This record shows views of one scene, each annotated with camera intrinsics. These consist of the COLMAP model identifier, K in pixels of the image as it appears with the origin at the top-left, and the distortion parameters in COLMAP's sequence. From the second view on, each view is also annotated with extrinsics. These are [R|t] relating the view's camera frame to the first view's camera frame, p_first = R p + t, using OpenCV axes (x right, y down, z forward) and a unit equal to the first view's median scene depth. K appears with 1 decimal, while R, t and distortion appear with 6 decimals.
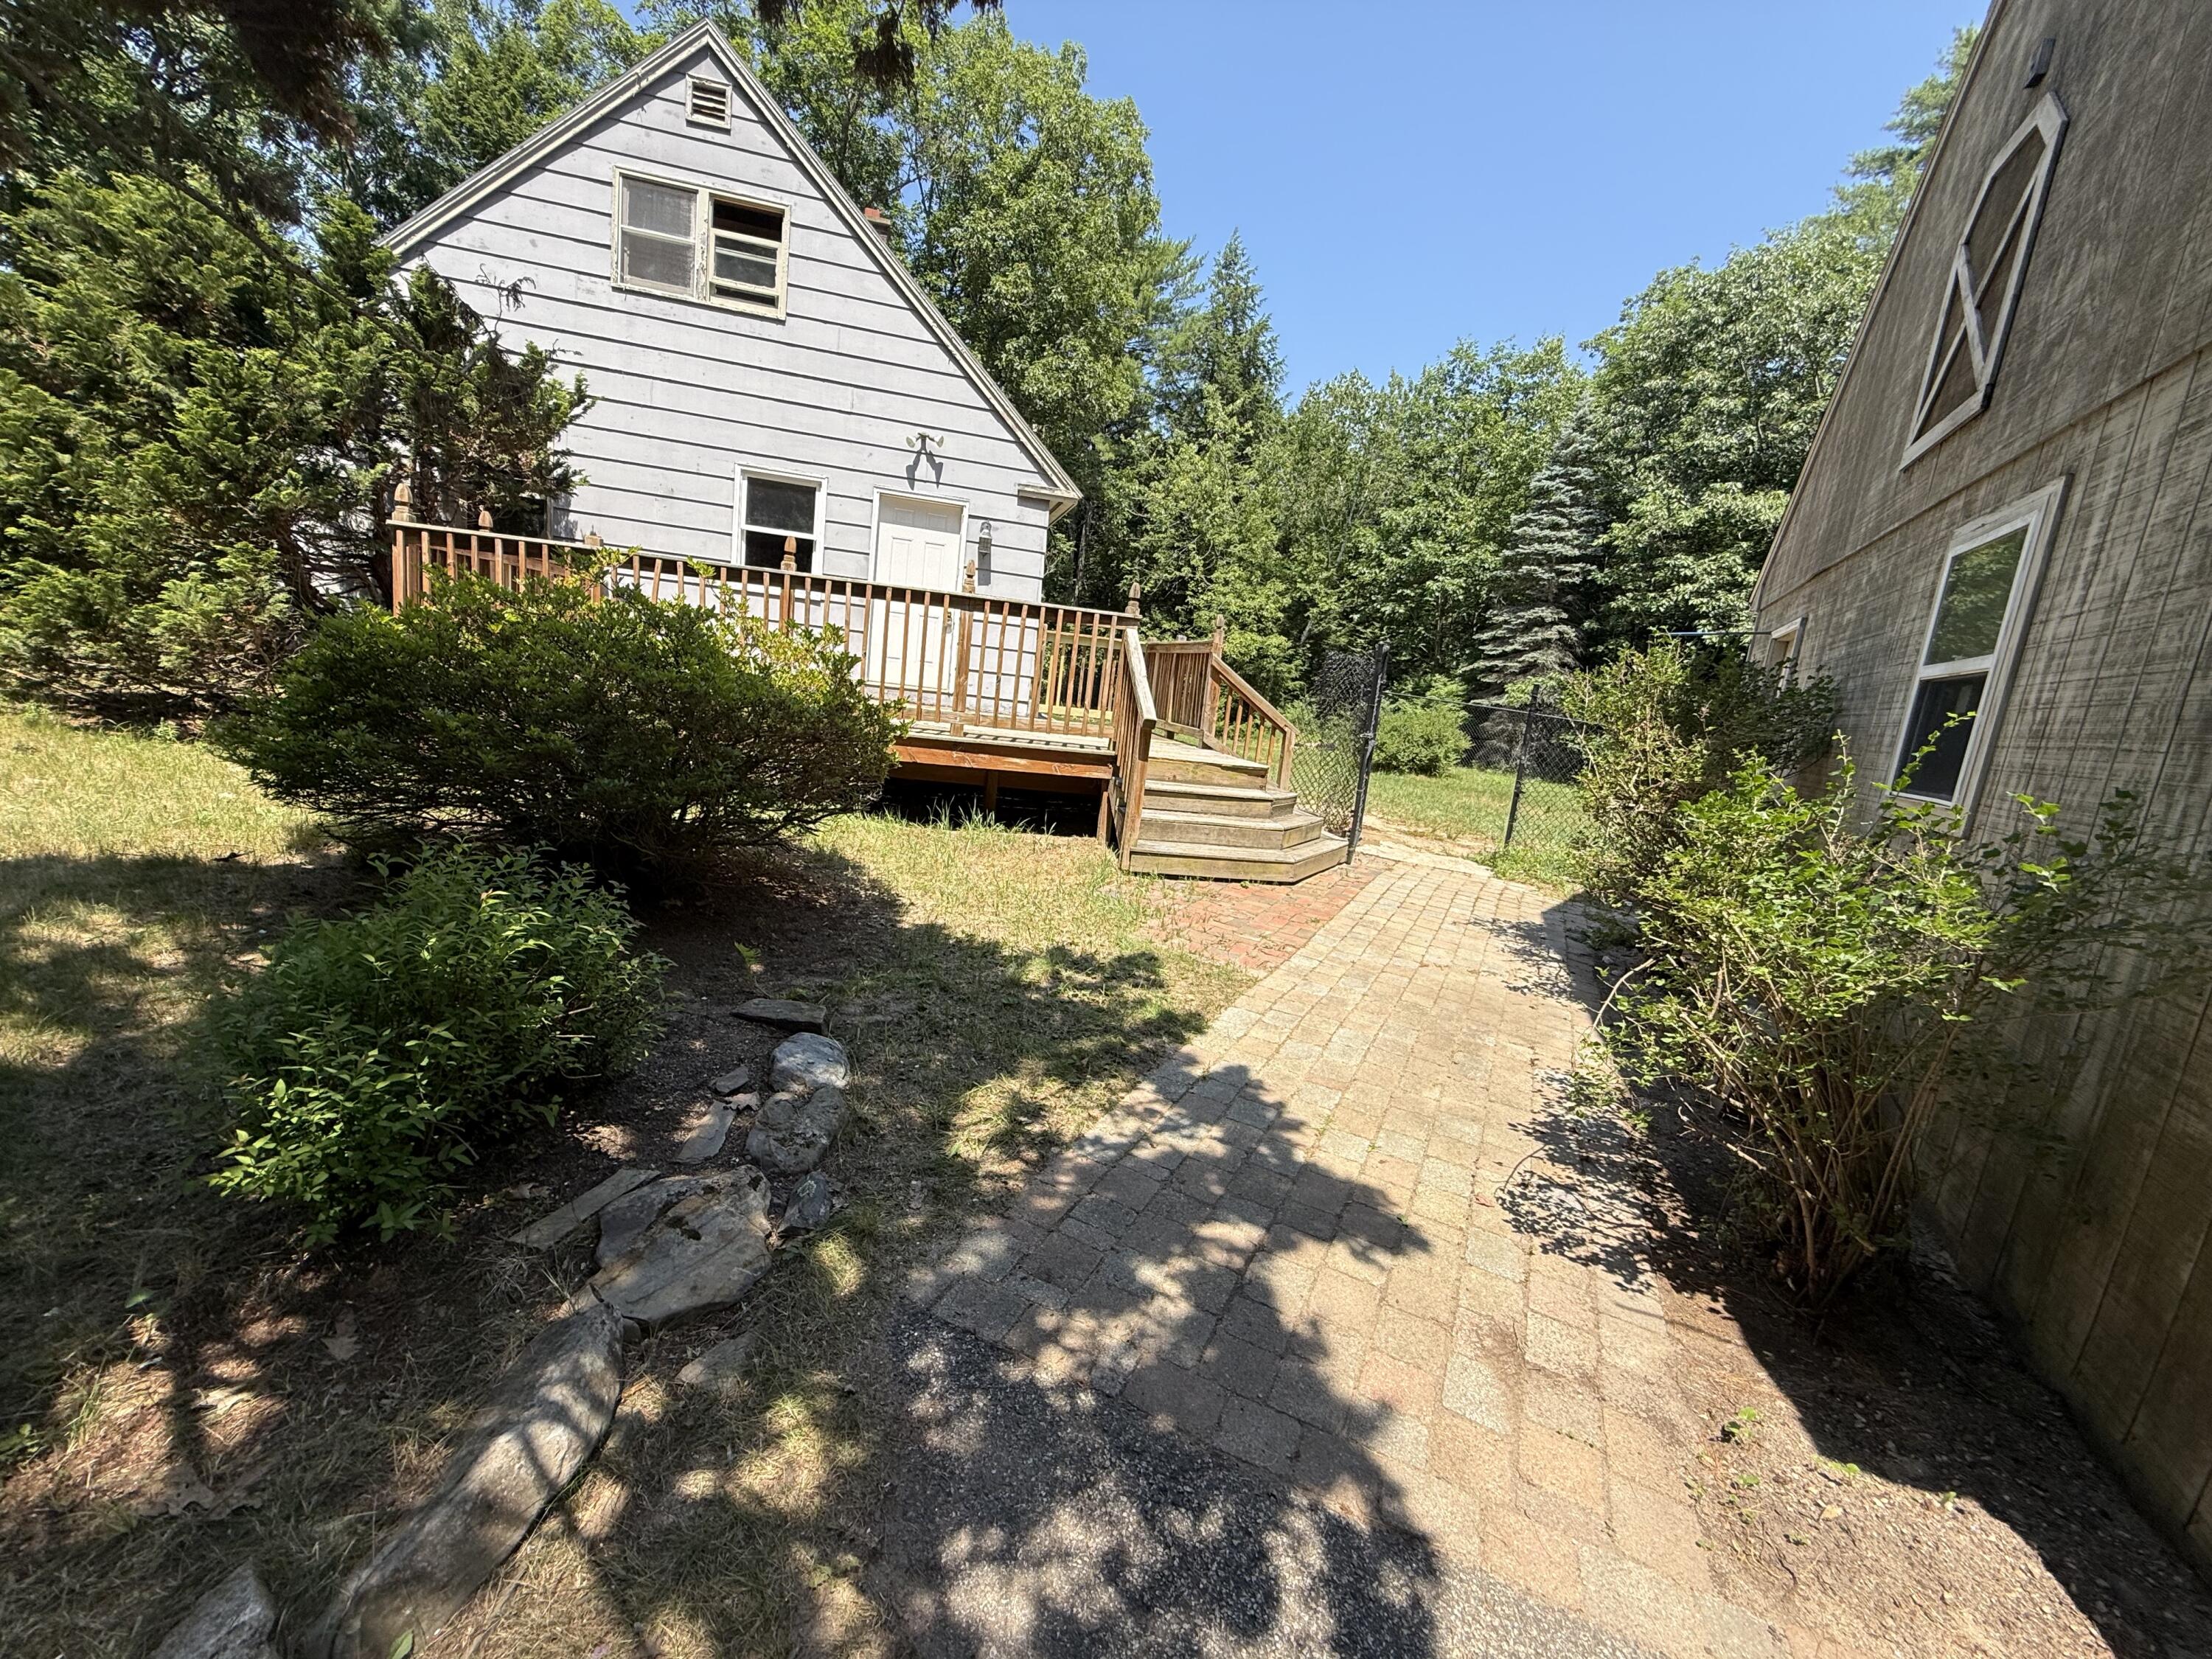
lens RADIAL K [[885.3, 0, 1102.8], [0, 885.3, 829.2], [0, 0, 1]] dist [0.001617, 0.000391]
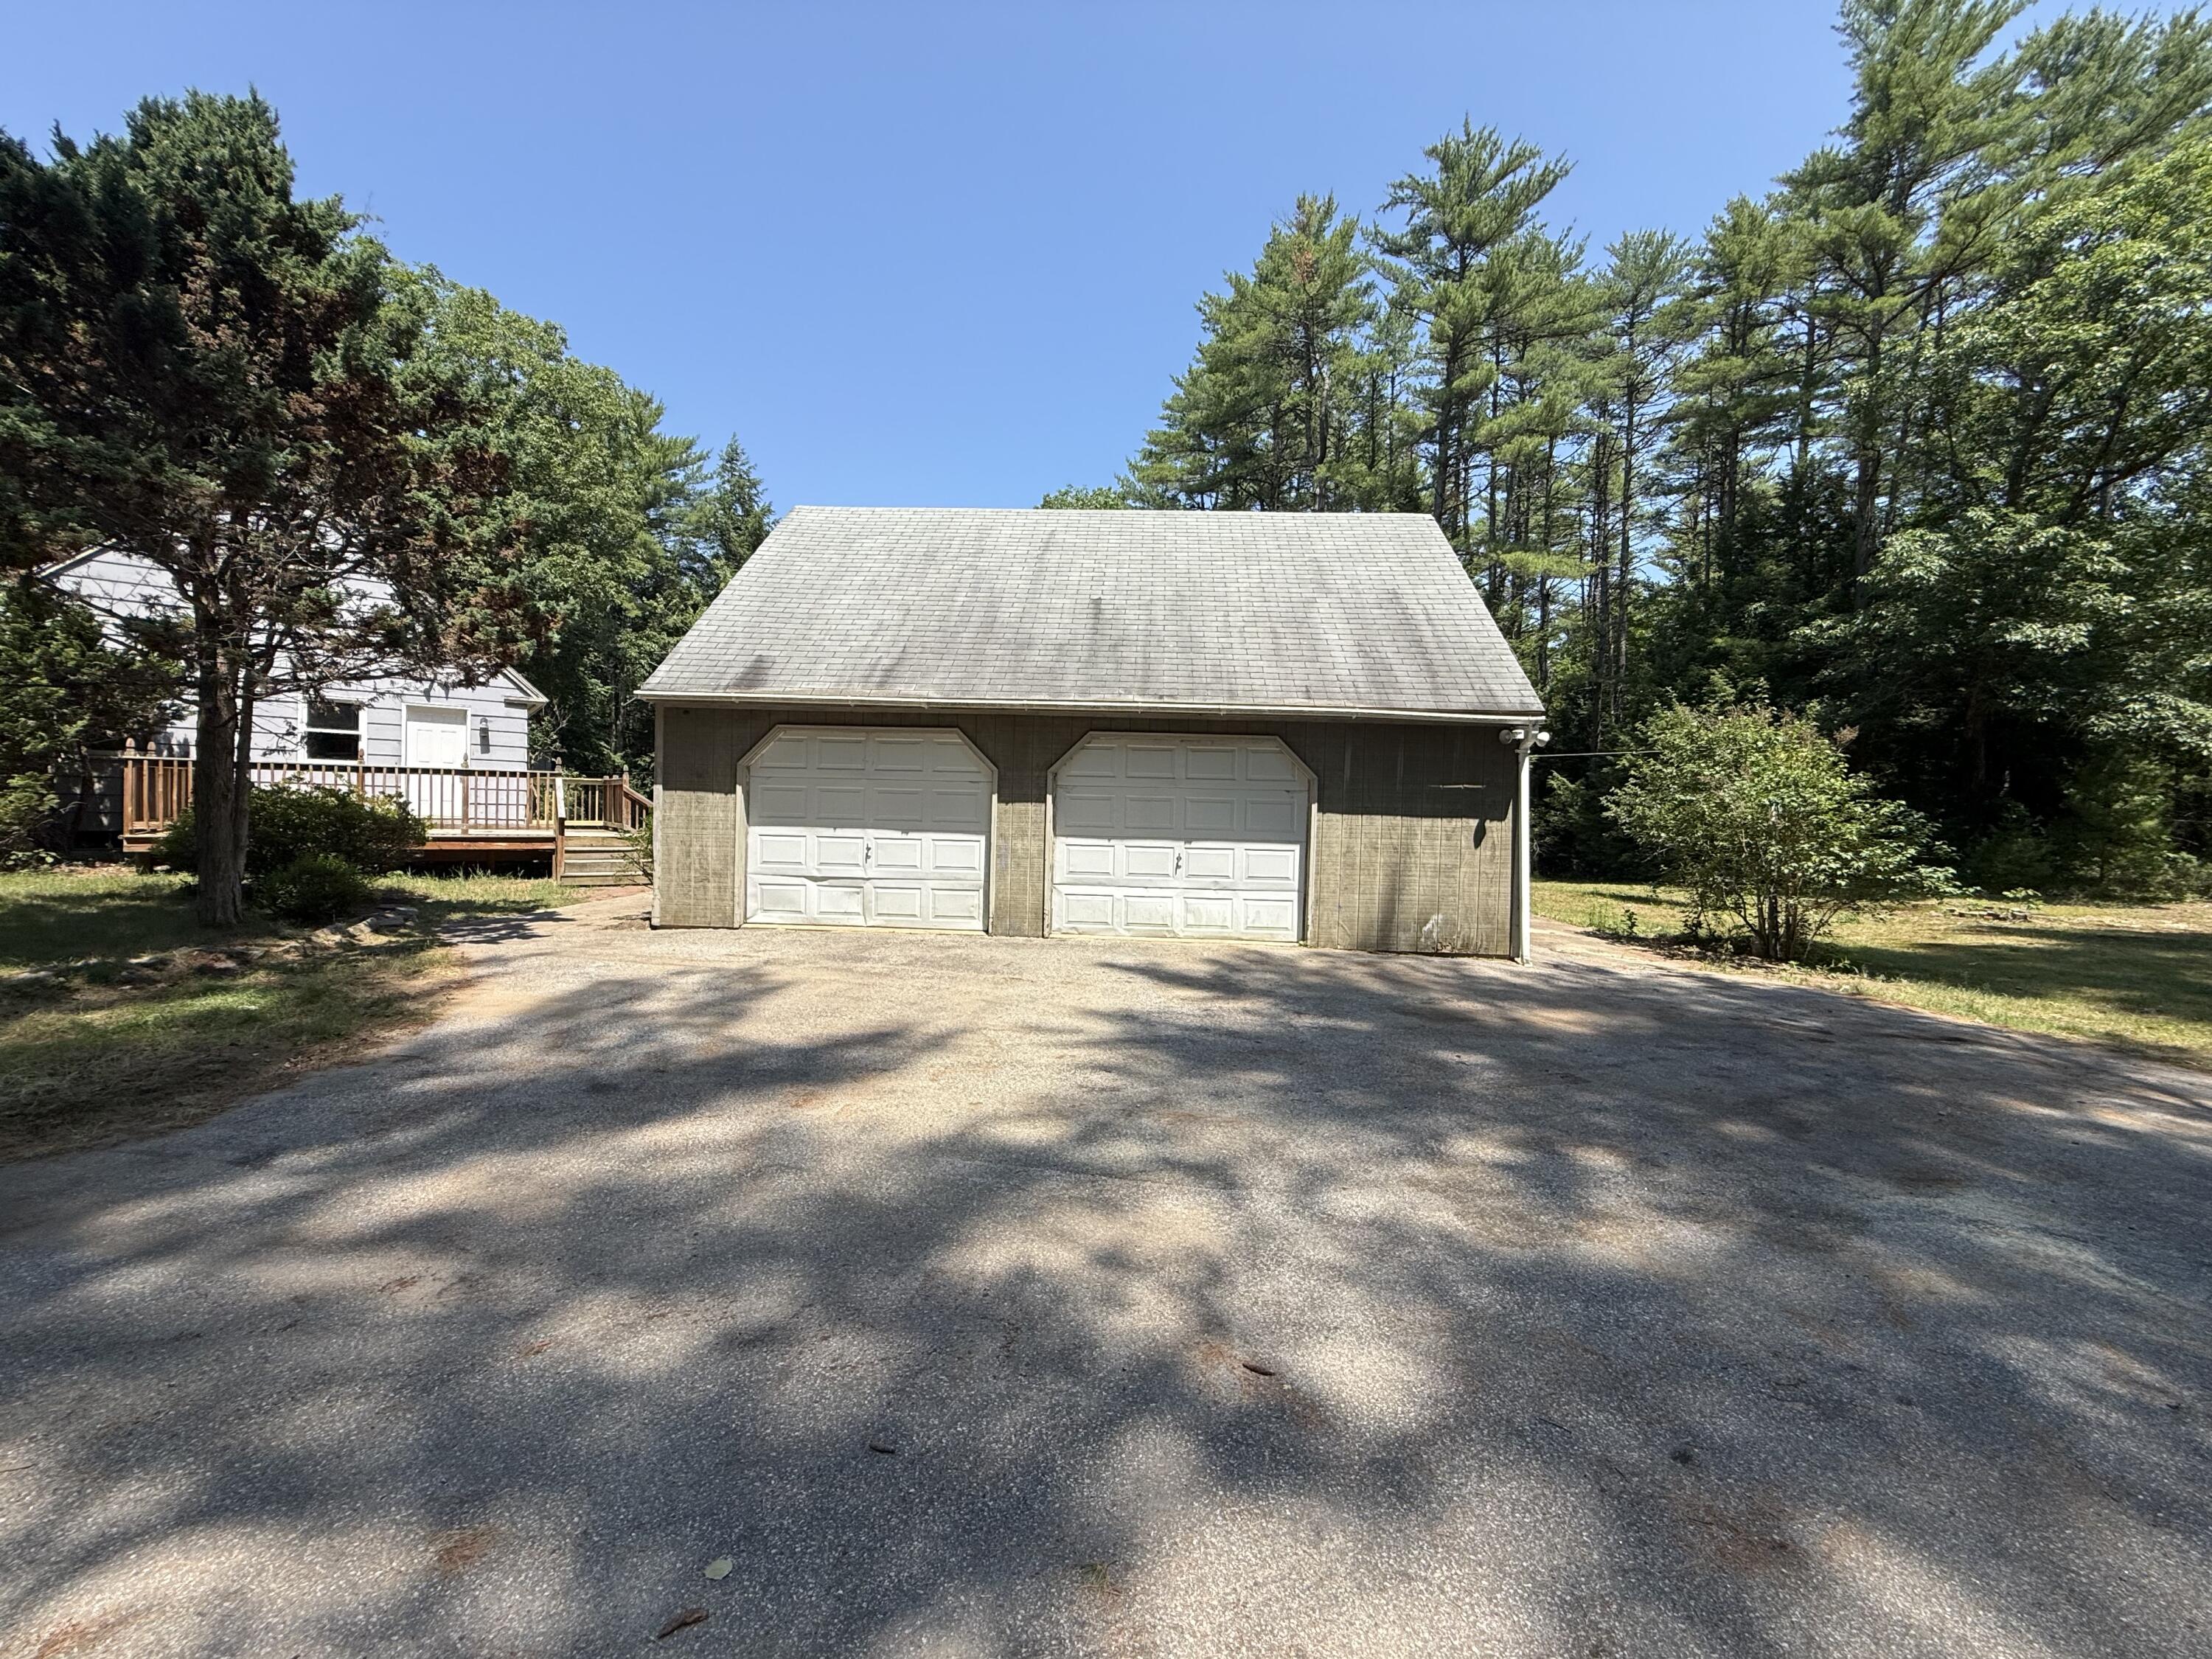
lens RADIAL K [[885.3, 0, 1102.8], [0, 885.3, 829.2], [0, 0, 1]] dist [0.001617, 0.000391]
pose [[0.907075, -0.103042, 0.408163, 0.236470], [0.150776, 0.984780, -0.086463, 0.196312], [-0.393042, 0.139970, 0.908805, -1.014730]]
